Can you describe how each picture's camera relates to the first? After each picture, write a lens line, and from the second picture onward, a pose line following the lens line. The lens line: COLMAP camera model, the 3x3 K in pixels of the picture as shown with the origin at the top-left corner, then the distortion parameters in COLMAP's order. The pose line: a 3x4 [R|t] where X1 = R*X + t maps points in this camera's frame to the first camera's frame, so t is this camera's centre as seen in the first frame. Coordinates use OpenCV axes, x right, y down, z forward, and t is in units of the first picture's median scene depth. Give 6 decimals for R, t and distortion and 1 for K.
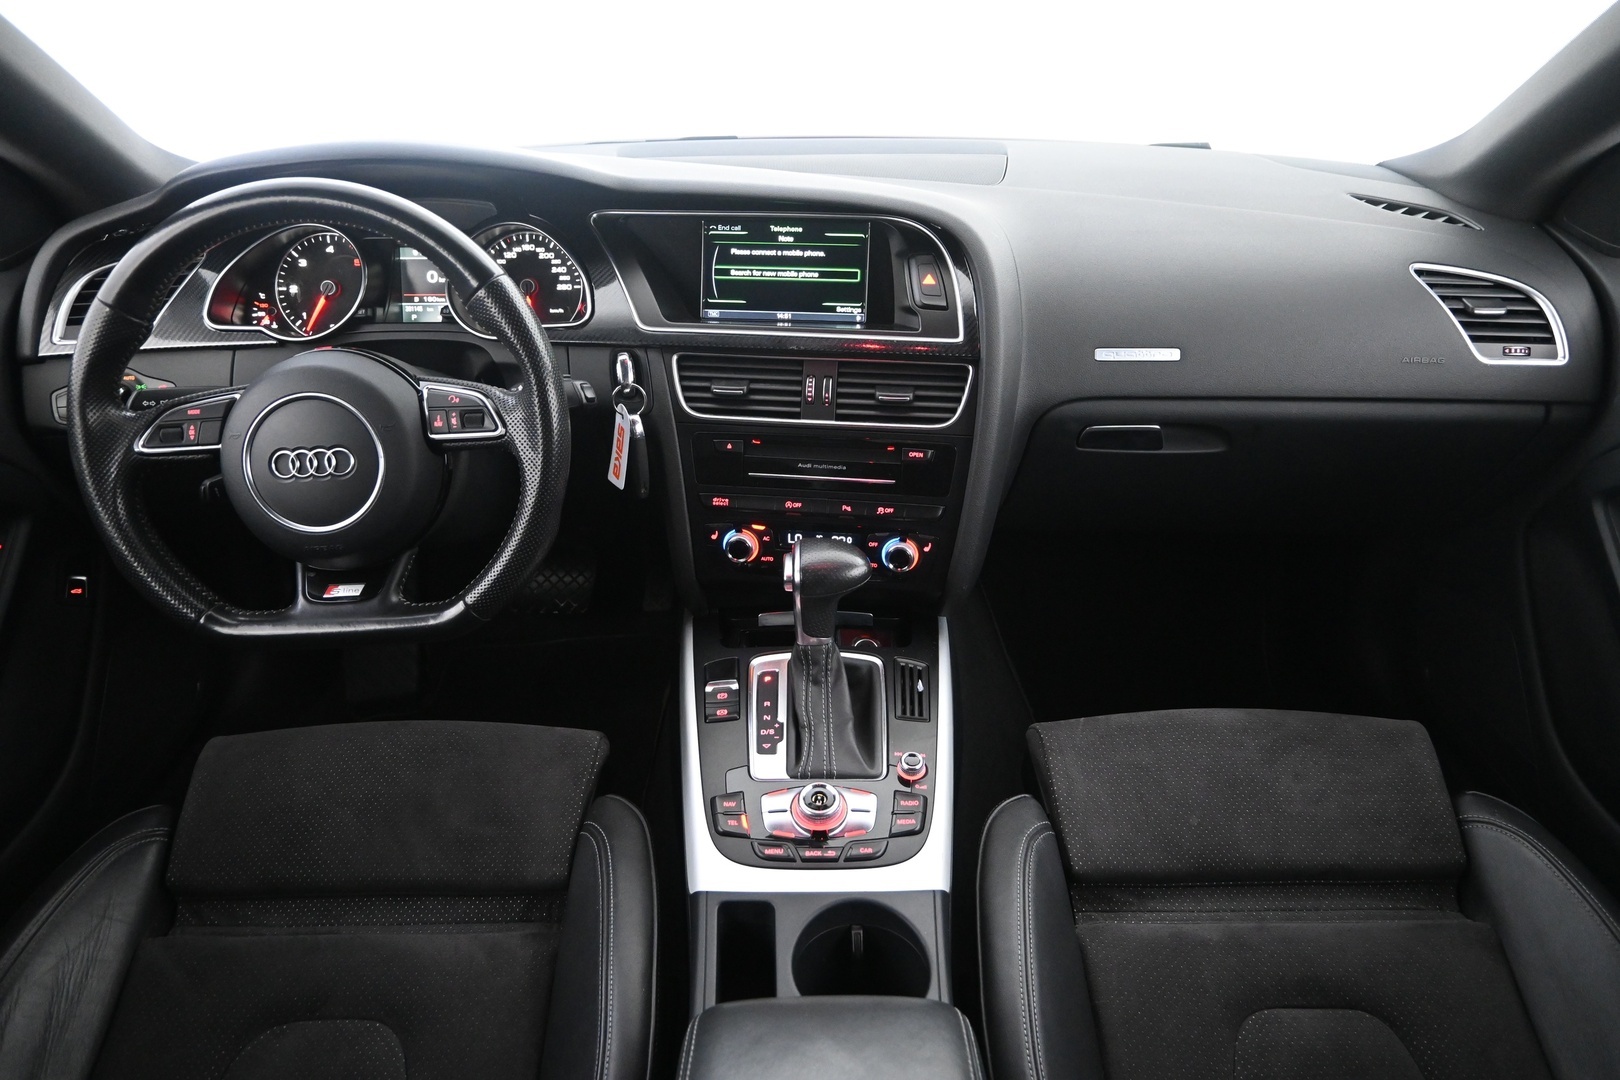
lens RADIAL K [[1108.0, 0, 815.8], [0, 1108.0, 534.8], [0, 0, 1]] dist [-0.007225, 0.007565]
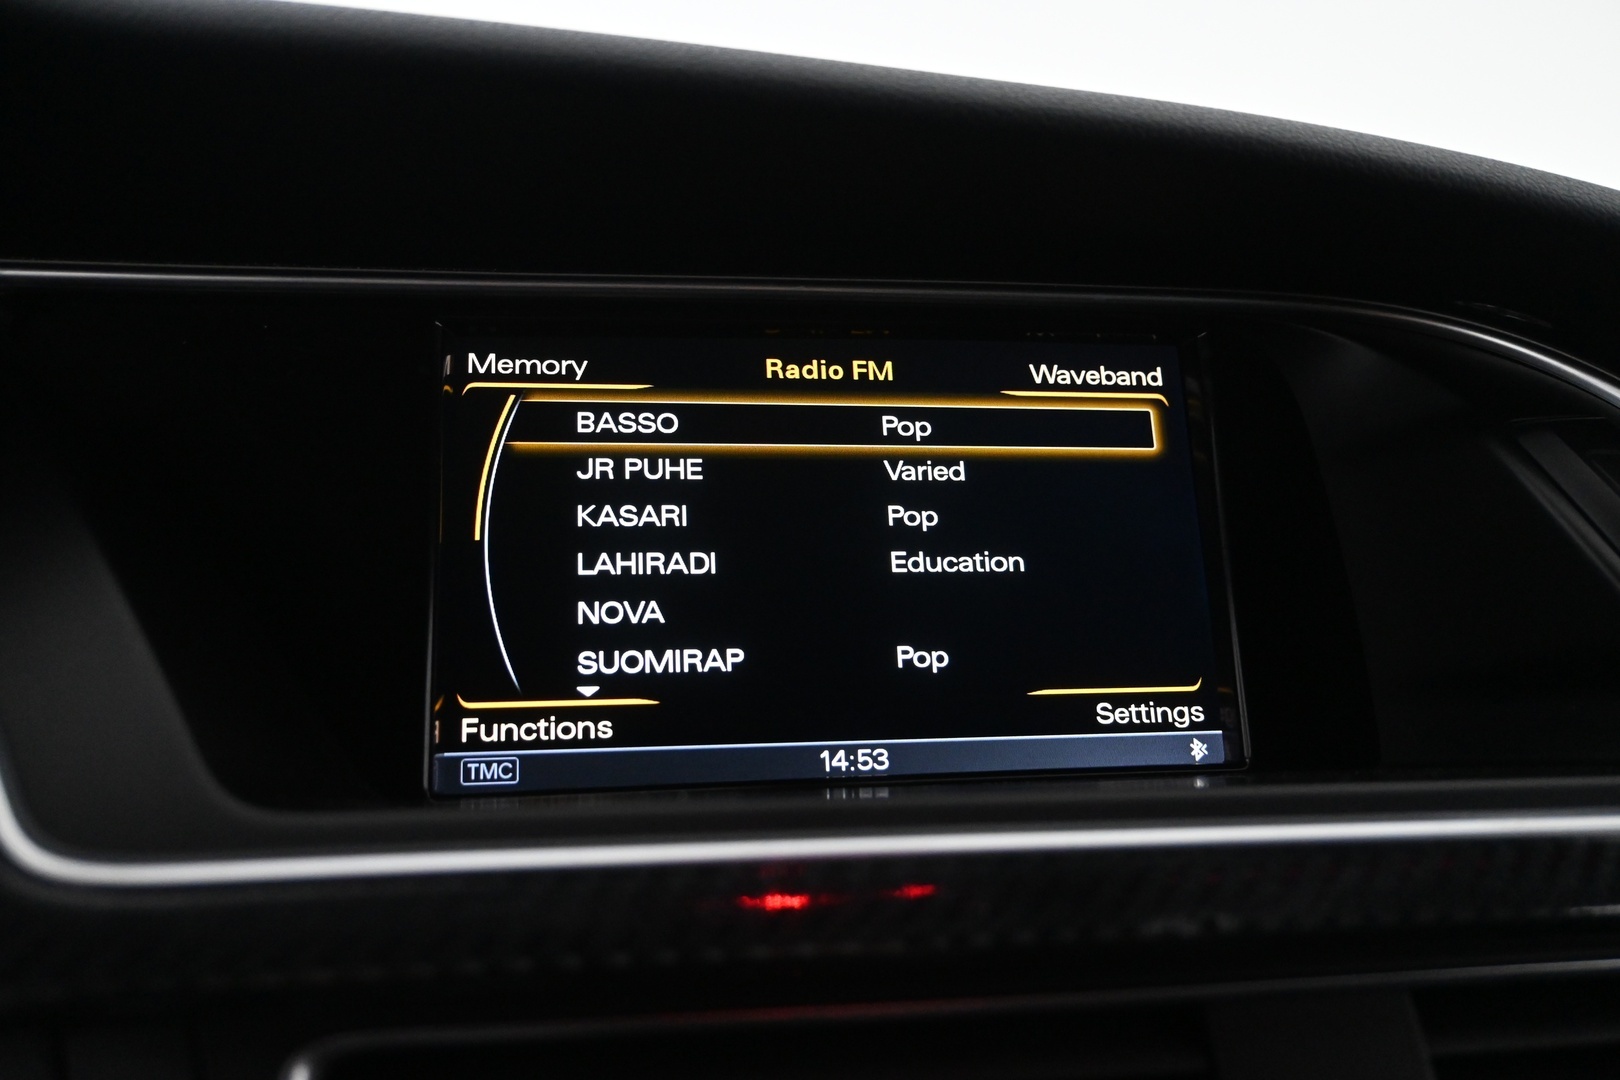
lens RADIAL K [[1349.5, 0, 814.1], [0, 1349.5, 542.4], [0, 0, 1]] dist [0.005647, -0.006705]
pose [[0.952510, -0.001784, 0.304502, -0.118193], [0.121503, 0.919155, -0.374688, -0.151776], [-0.279216, 0.393892, 0.875721, 0.820488]]
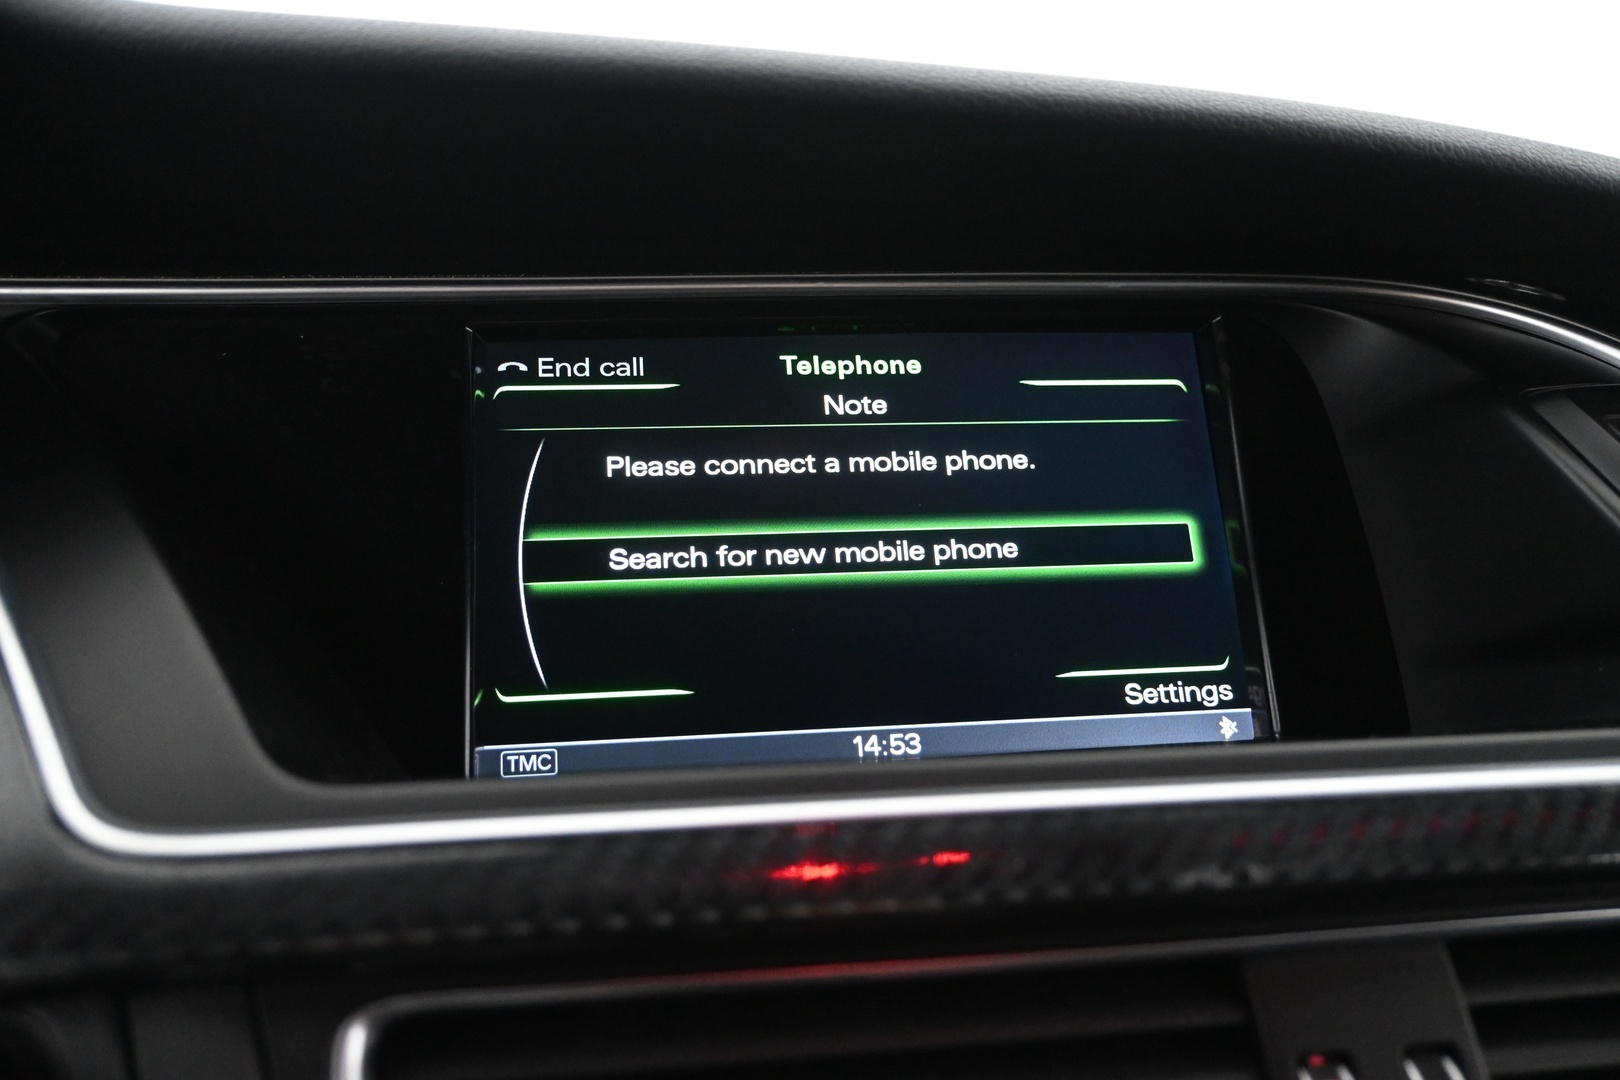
lens RADIAL K [[1349.5, 0, 815.3], [0, 1349.5, 541.3], [0, 0, 1]] dist [0.005647, -0.006705]
pose [[0.957577, -0.022664, 0.287286, -0.119891], [0.141152, 0.906017, -0.399010, -0.142456], [-0.251243, 0.422634, 0.870780, 0.819844]]
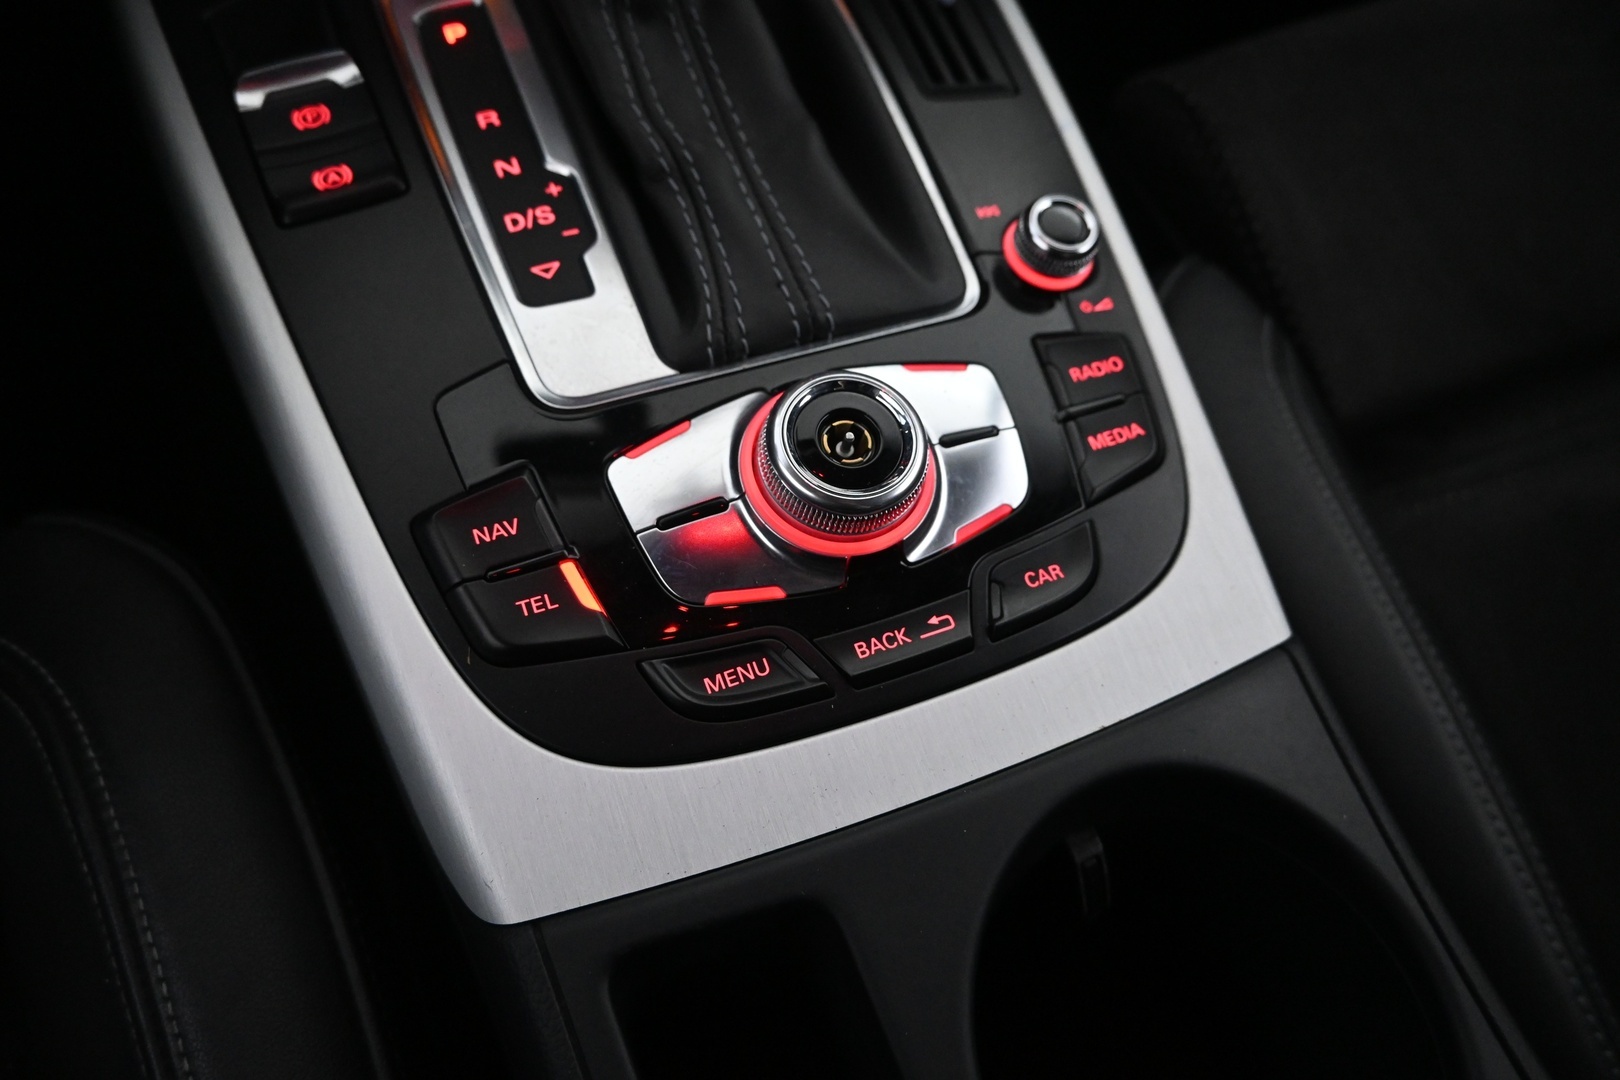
lens RADIAL K [[1108.0, 0, 809.3], [0, 1108.0, 536.8], [0, 0, 1]] dist [-0.007225, 0.007565]
pose [[0.922351, -0.265863, 0.280331, -0.071381], [0.100279, 0.865455, 0.490847, 0.107936], [-0.373112, -0.424622, 0.824914, 0.651977]]
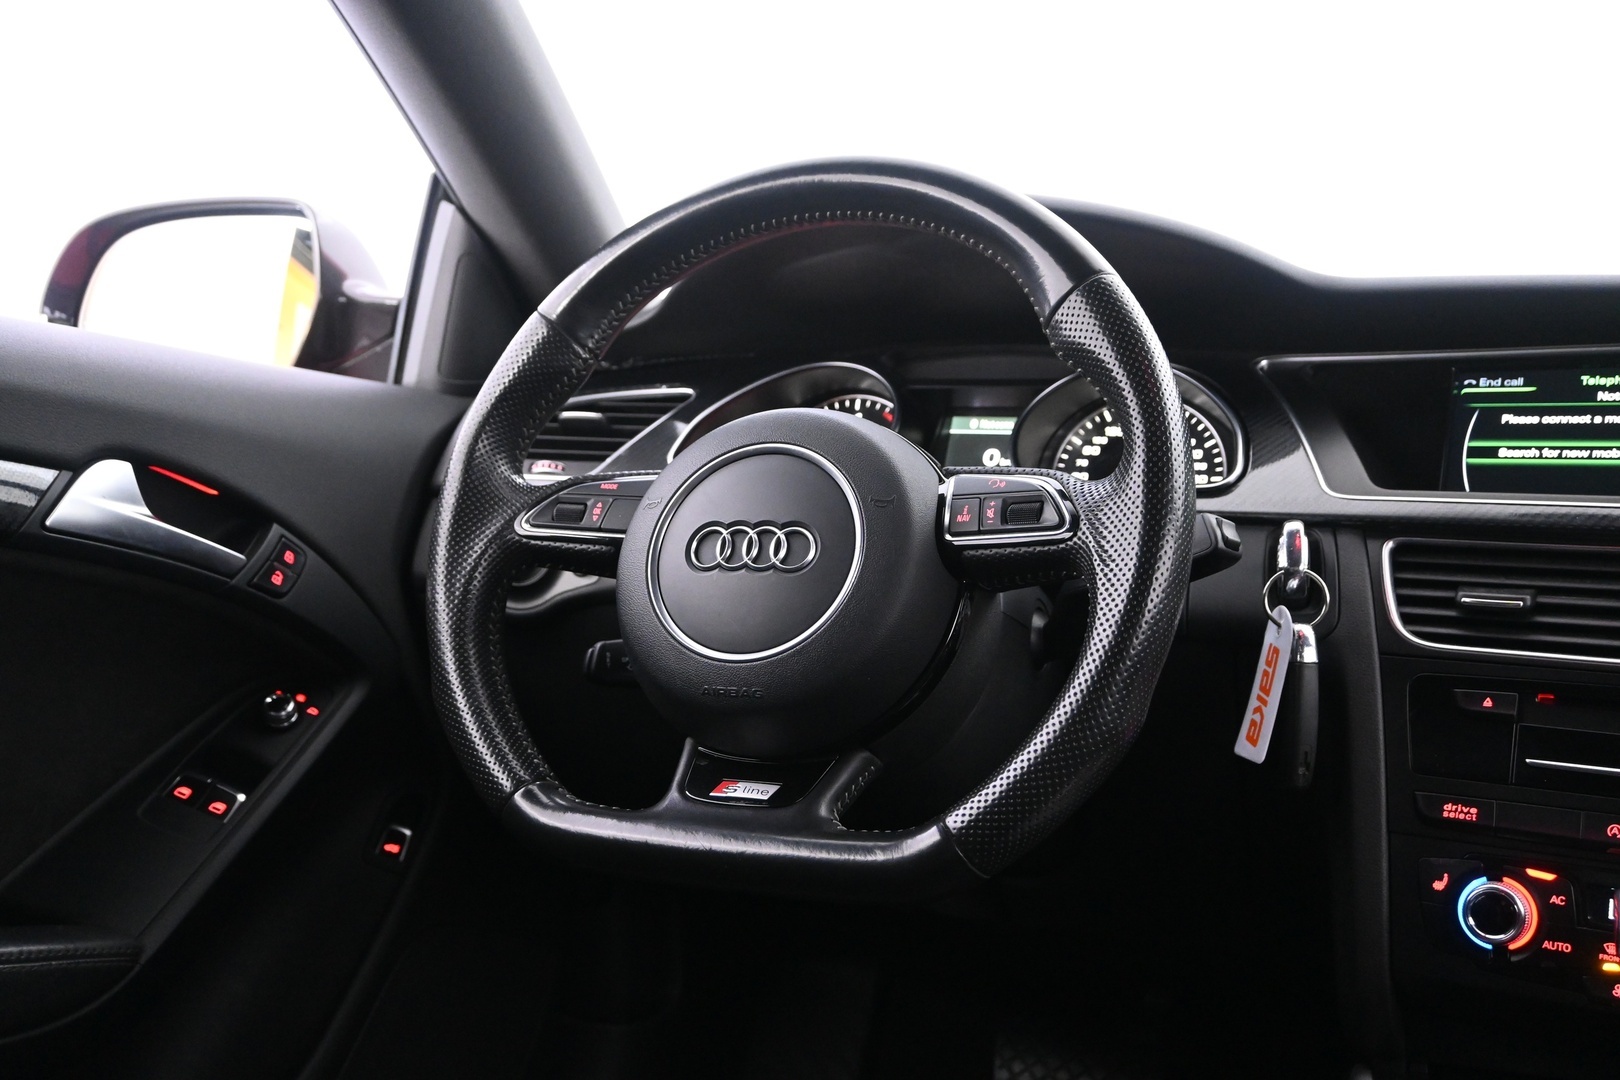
lens RADIAL K [[1519.0, 0, 812.8], [0, 1519.0, 533.0], [0, 0, 1]] dist [-0.011564, 0.000000]
pose [[0.901356, 0.047391, -0.430478, -0.061548], [-0.235742, 0.887518, -0.395900, 0.198960], [0.363295, 0.458329, 0.811142, 0.285381]]
